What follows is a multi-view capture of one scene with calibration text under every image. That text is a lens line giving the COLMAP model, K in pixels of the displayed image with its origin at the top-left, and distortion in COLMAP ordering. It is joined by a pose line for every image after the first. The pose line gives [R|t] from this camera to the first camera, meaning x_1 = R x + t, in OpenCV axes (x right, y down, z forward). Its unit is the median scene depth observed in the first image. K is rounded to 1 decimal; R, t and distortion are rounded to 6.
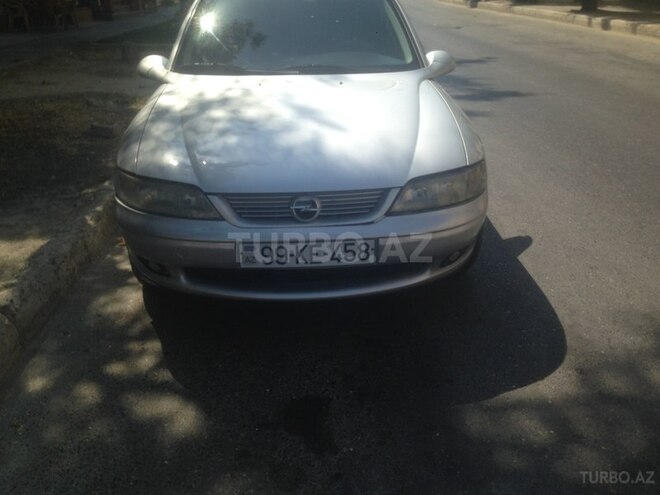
lens RADIAL K [[636.9, 0, 330.6], [0, 636.9, 248.5], [0, 0, 1]] dist [-0.002405, 0.000000]
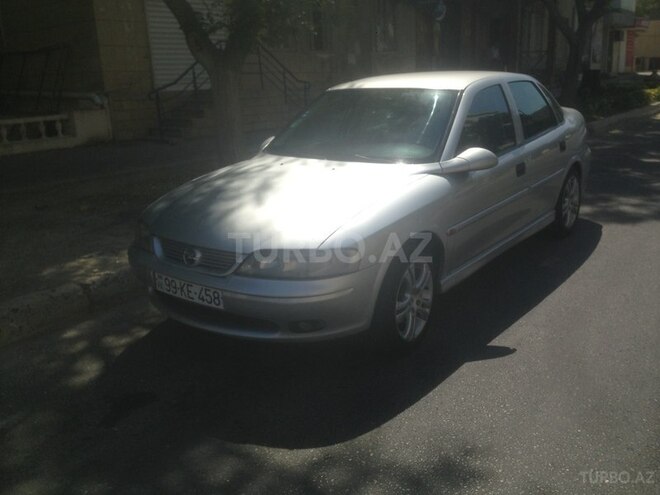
lens RADIAL K [[636.9, 0, 330.9], [0, 636.9, 246.0], [0, 0, 1]] dist [-0.002405, 0.000000]
pose [[0.749710, 0.175899, -0.637961, 1.011151], [-0.239791, 0.970721, -0.014146, -0.132774], [0.616794, 0.163583, 0.769939, 0.144838]]
